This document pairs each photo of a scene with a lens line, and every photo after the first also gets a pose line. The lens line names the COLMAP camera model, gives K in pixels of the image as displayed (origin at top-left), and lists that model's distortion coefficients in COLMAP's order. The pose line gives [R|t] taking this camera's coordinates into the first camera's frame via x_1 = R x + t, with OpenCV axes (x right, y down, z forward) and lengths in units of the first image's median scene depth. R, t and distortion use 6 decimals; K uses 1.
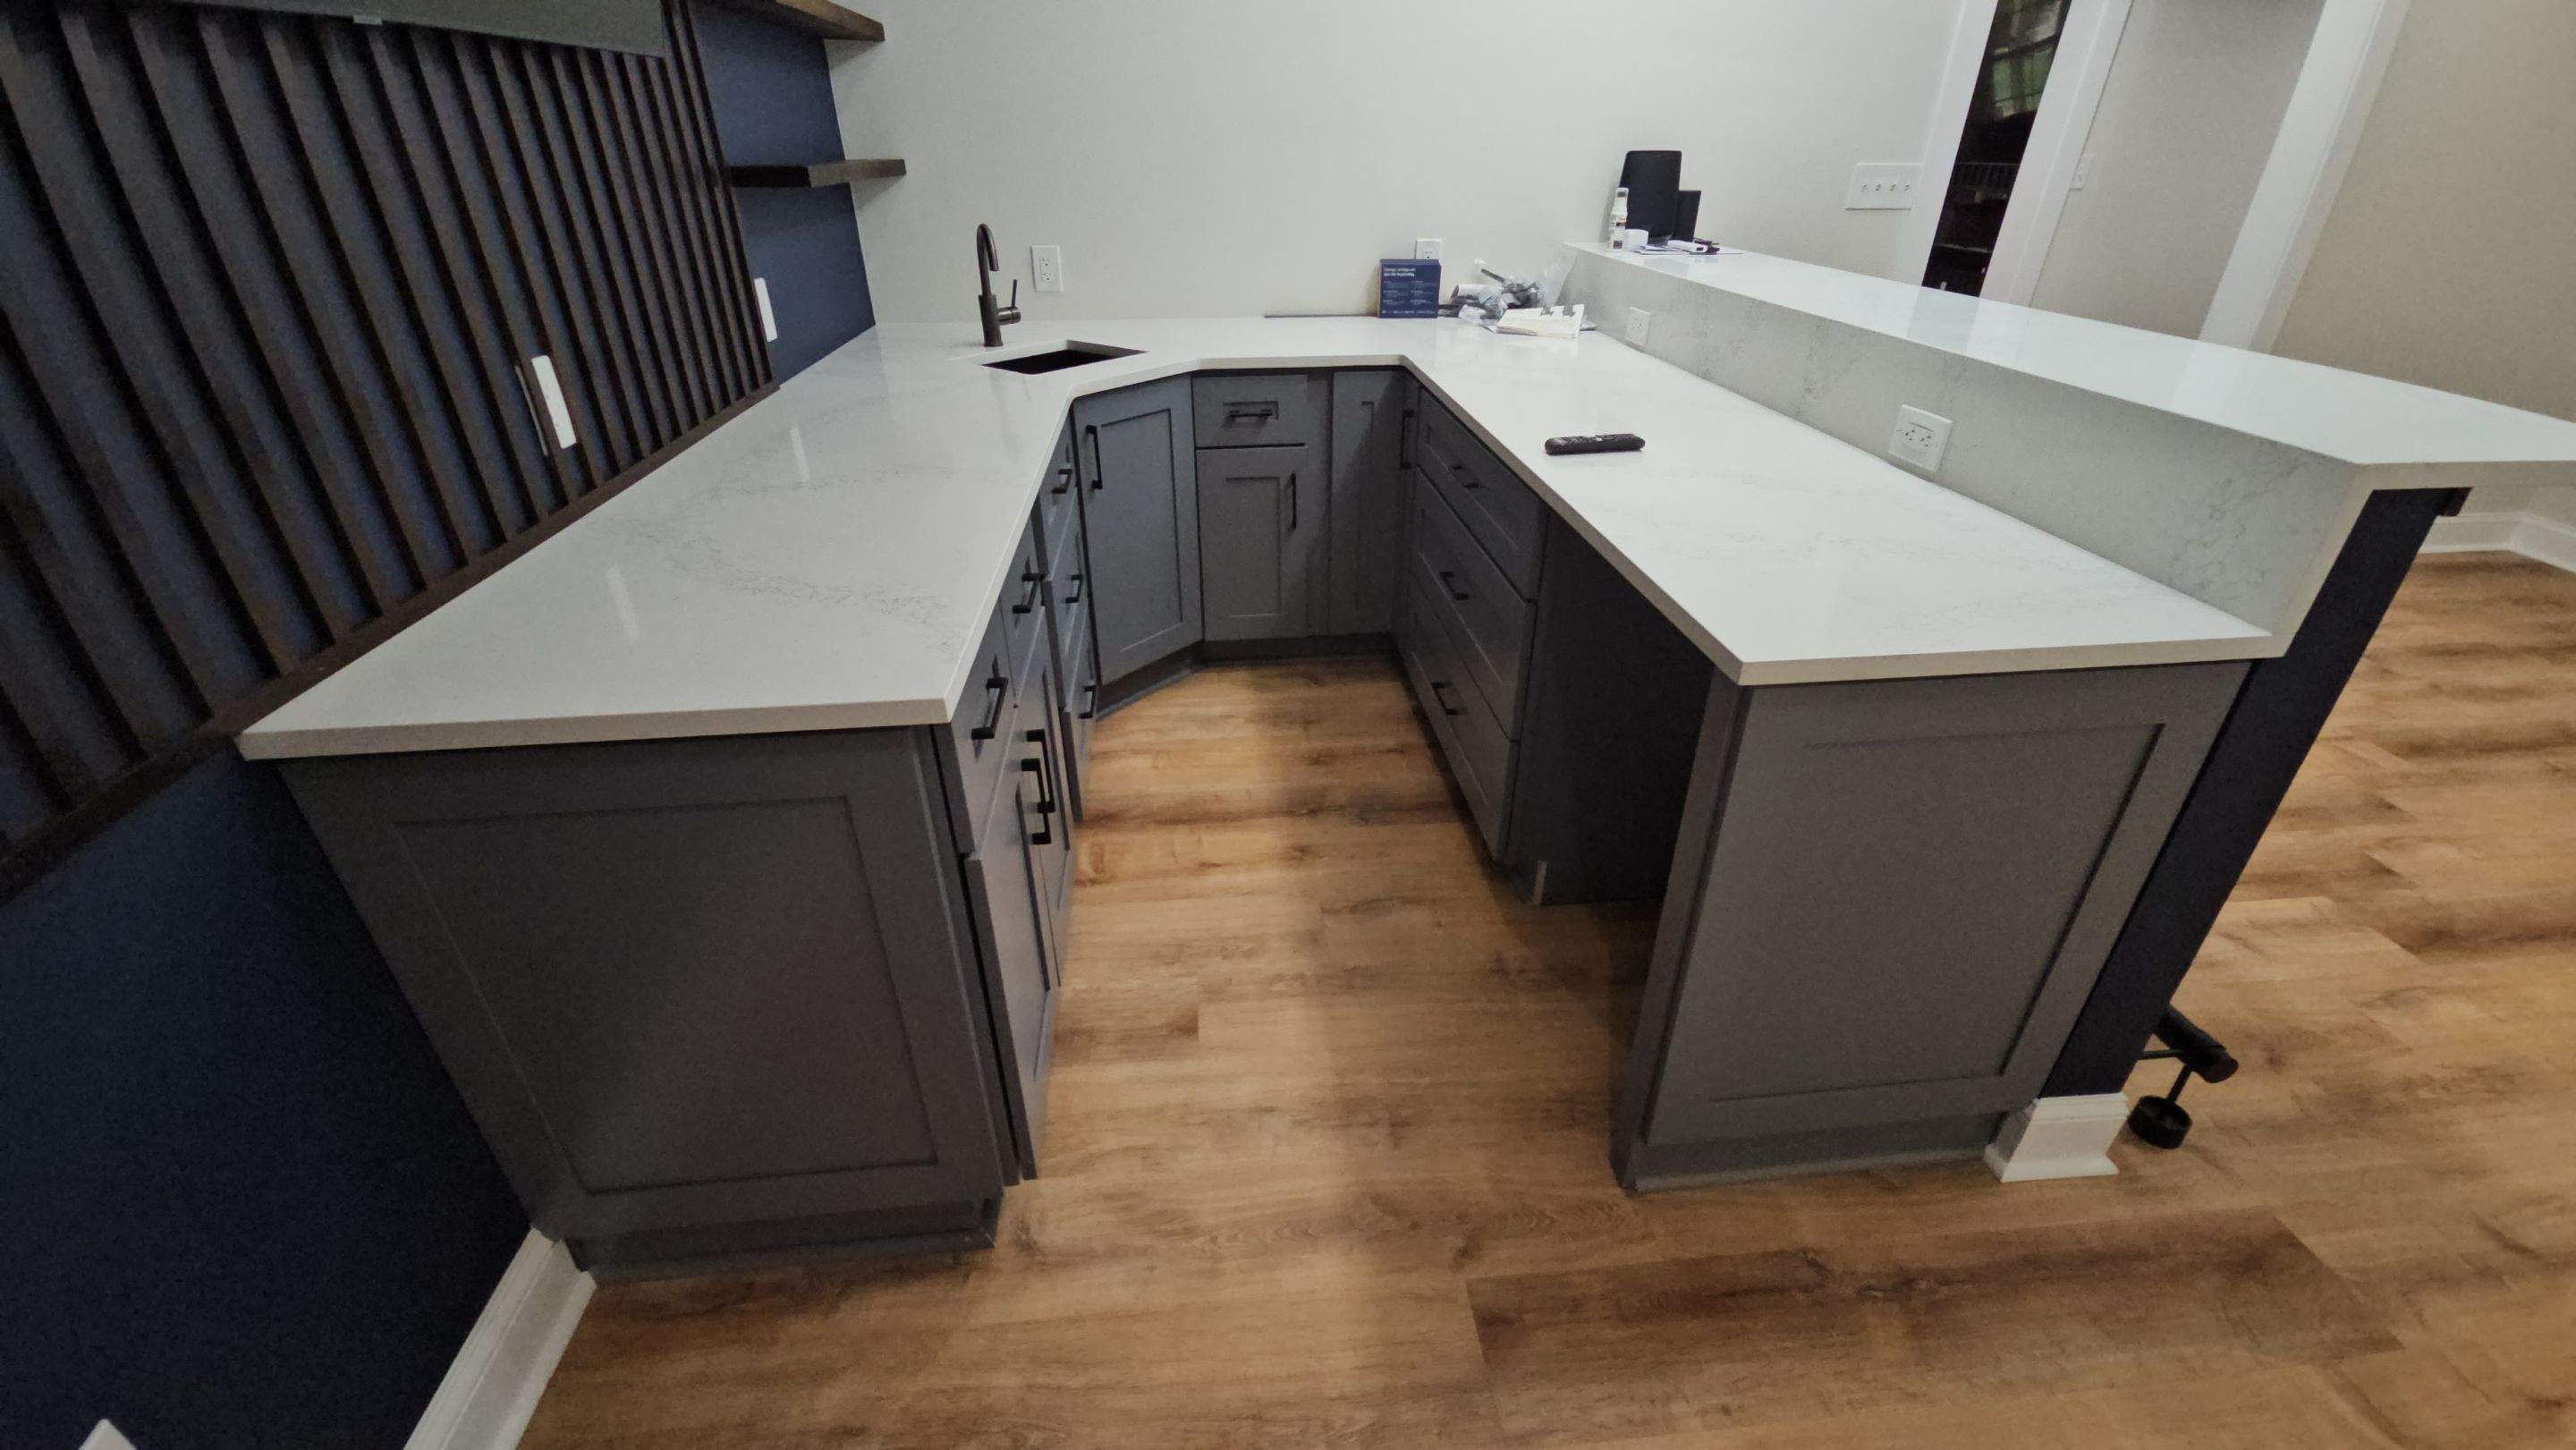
lens RADIAL K [[1046.0, 0, 1288.0], [0, 1046.0, 725.0], [0, 0, 1]] dist [0.012019, -0.013143]
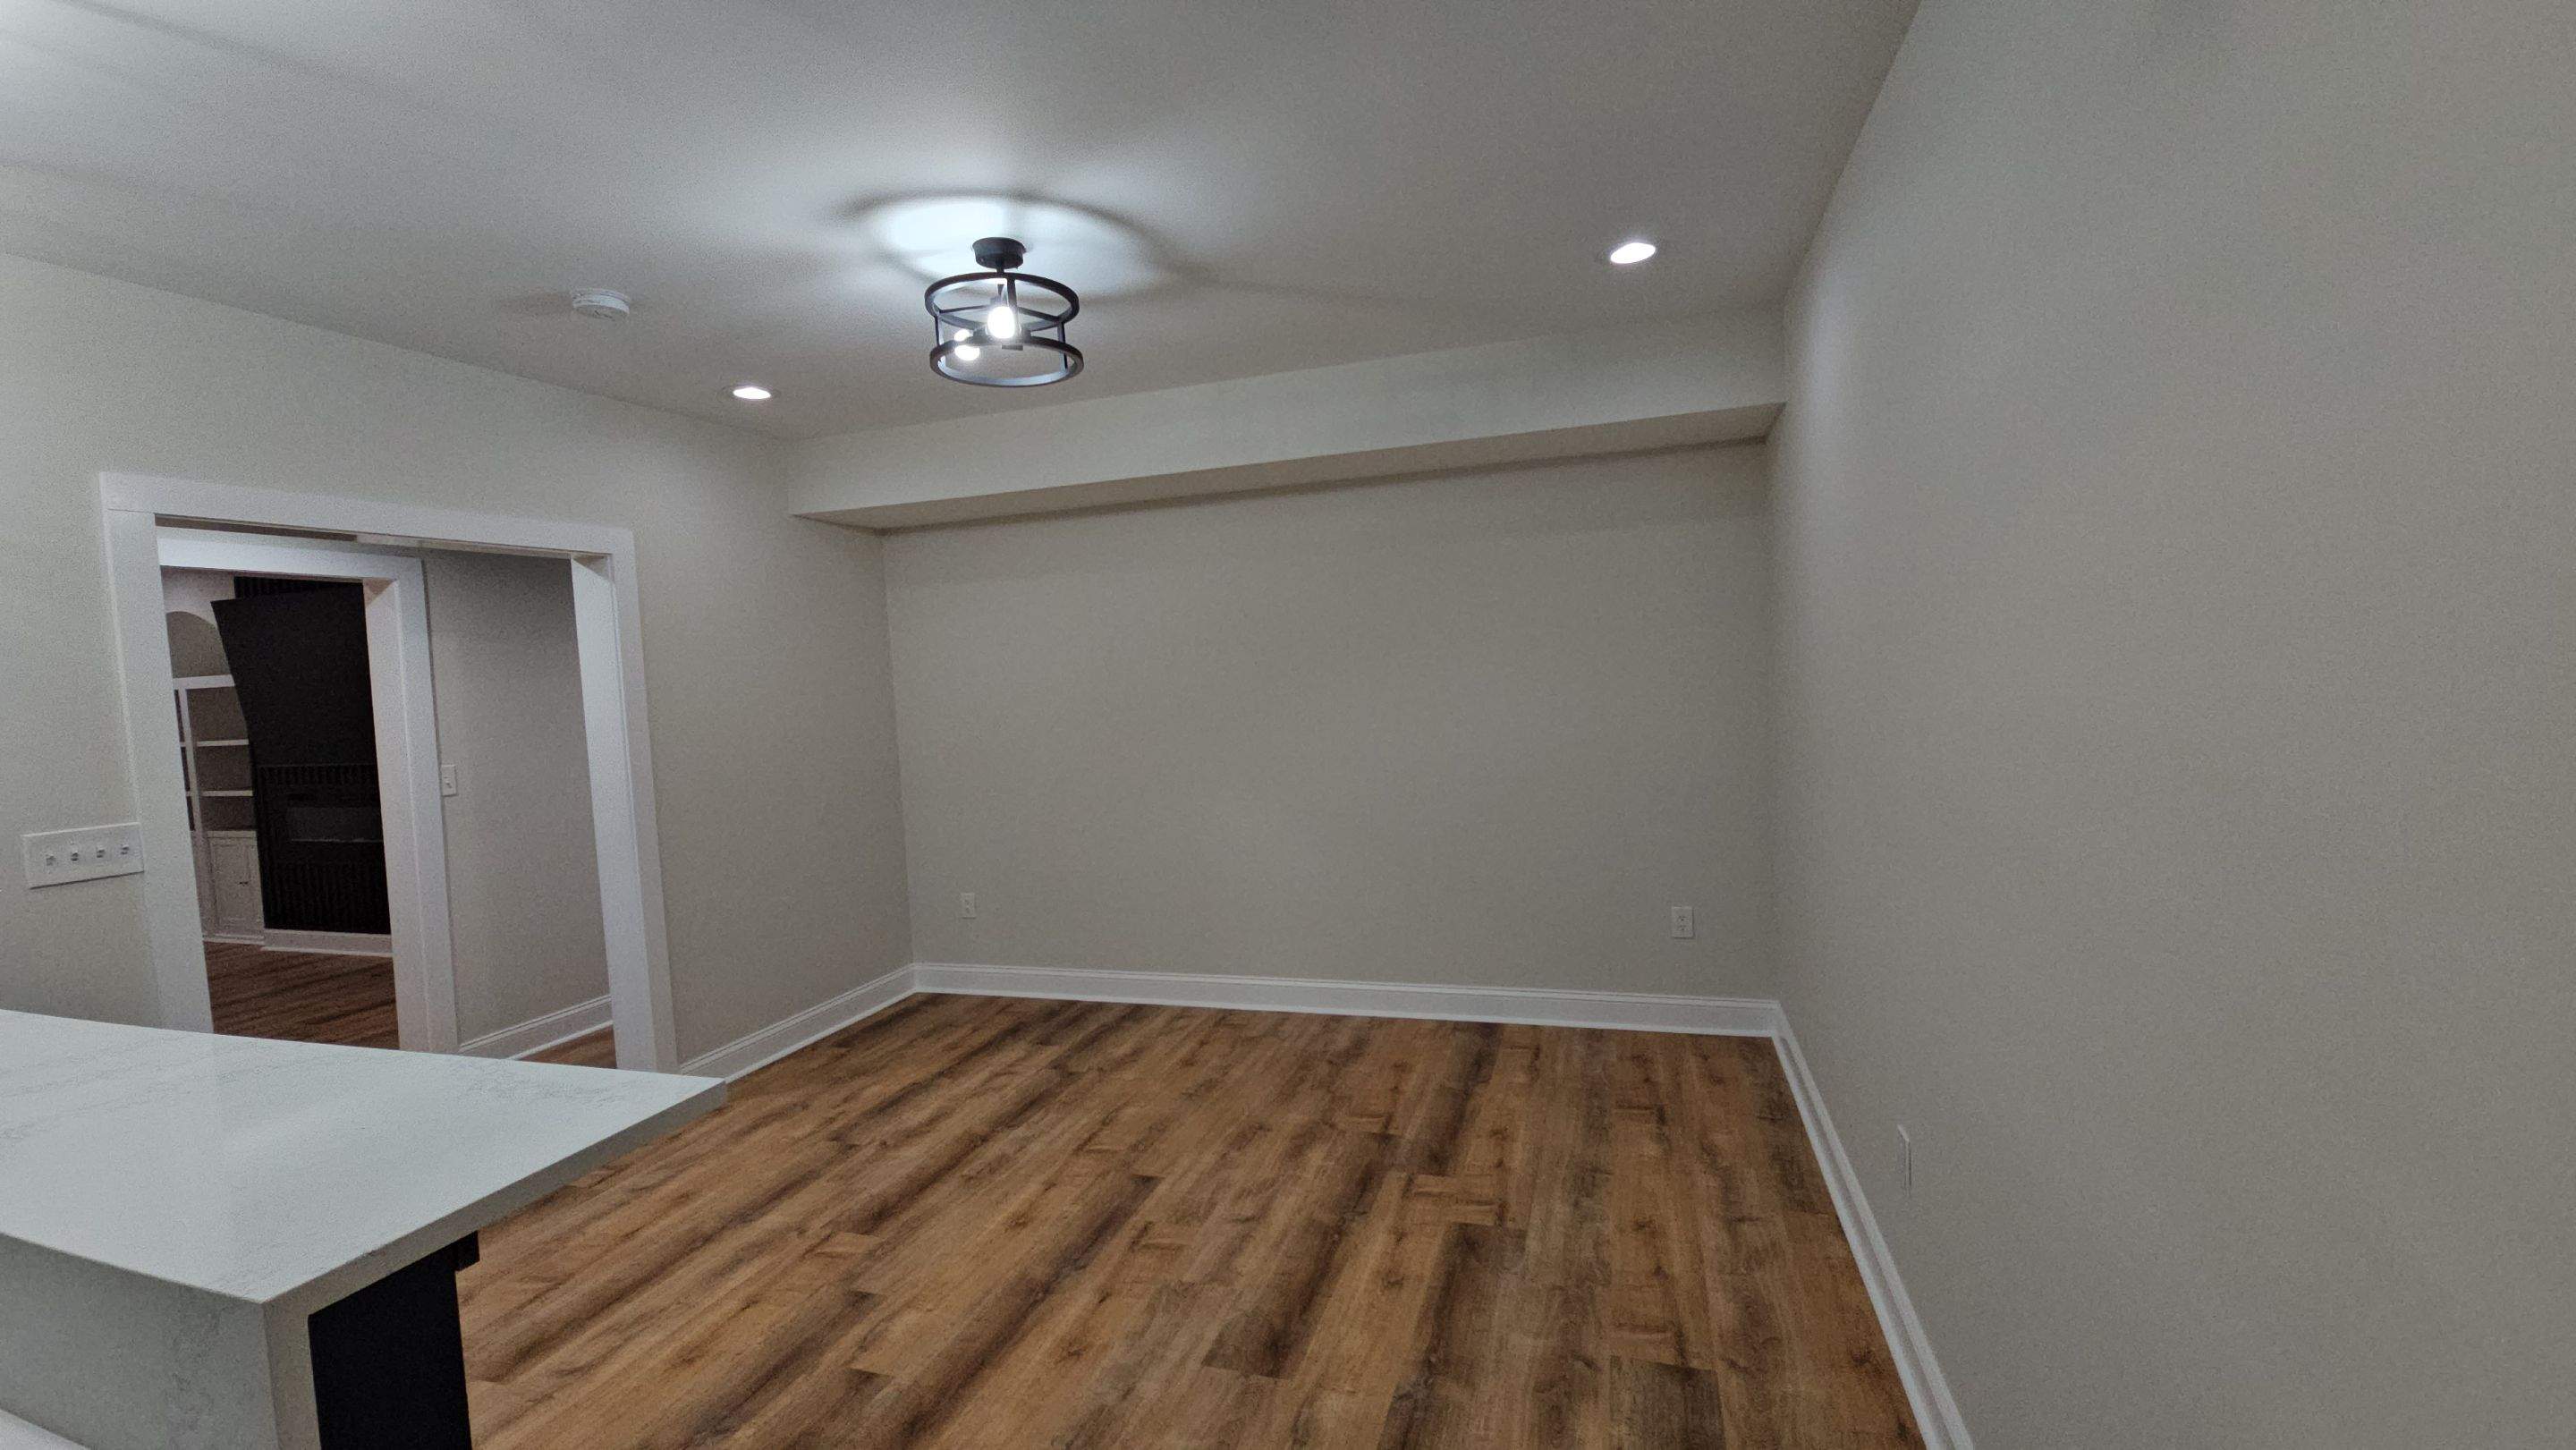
lens RADIAL K [[1043.8, 0, 1294.8], [0, 1043.8, 727.1], [0, 0, 1]] dist [0.002959, -0.003449]
pose [[0.388576, -0.070896, 0.918685, 0.277580], [0.490941, 0.859655, -0.141313, -0.056754], [-0.779734, 0.505931, 0.368847, -0.045517]]
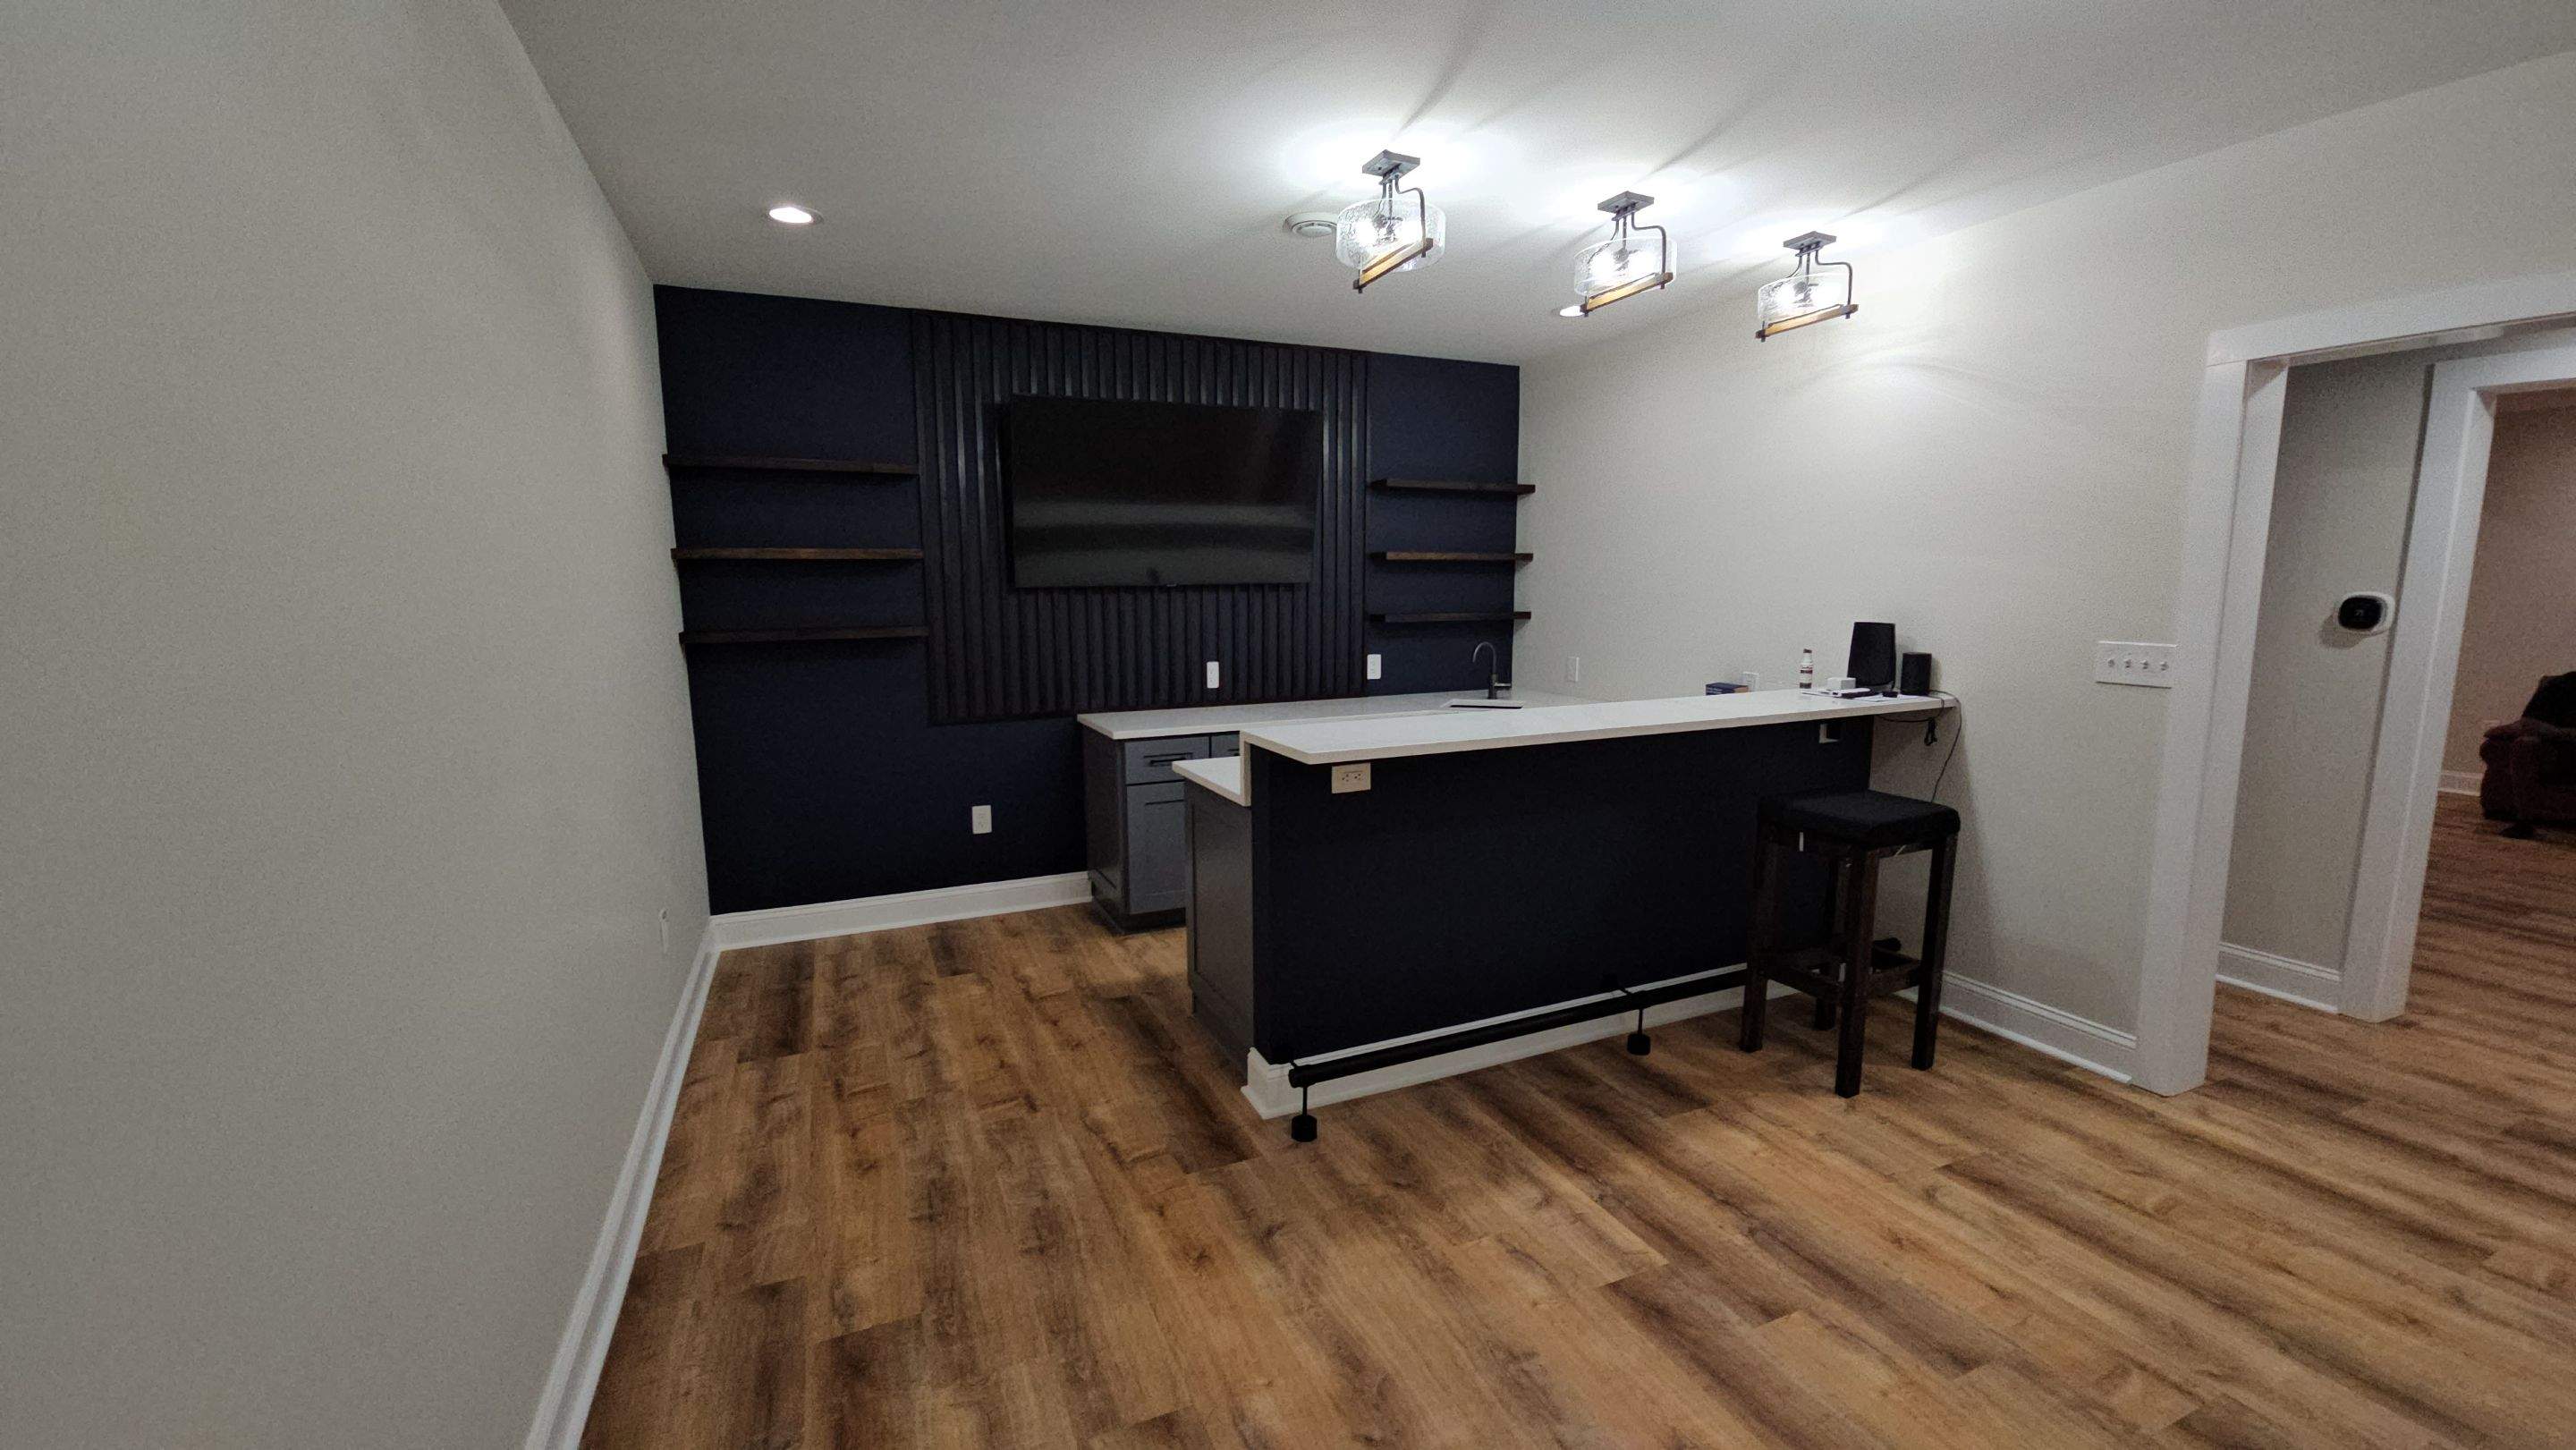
lens RADIAL K [[1043.8, 0, 1294.8], [0, 1043.8, 727.1], [0, 0, 1]] dist [0.002959, -0.003449]
pose [[0.323906, 0.131318, -0.936931, 1.588512], [-0.456020, 0.889358, -0.033000, -0.099466], [0.828934, 0.437948, 0.347952, 0.061890]]
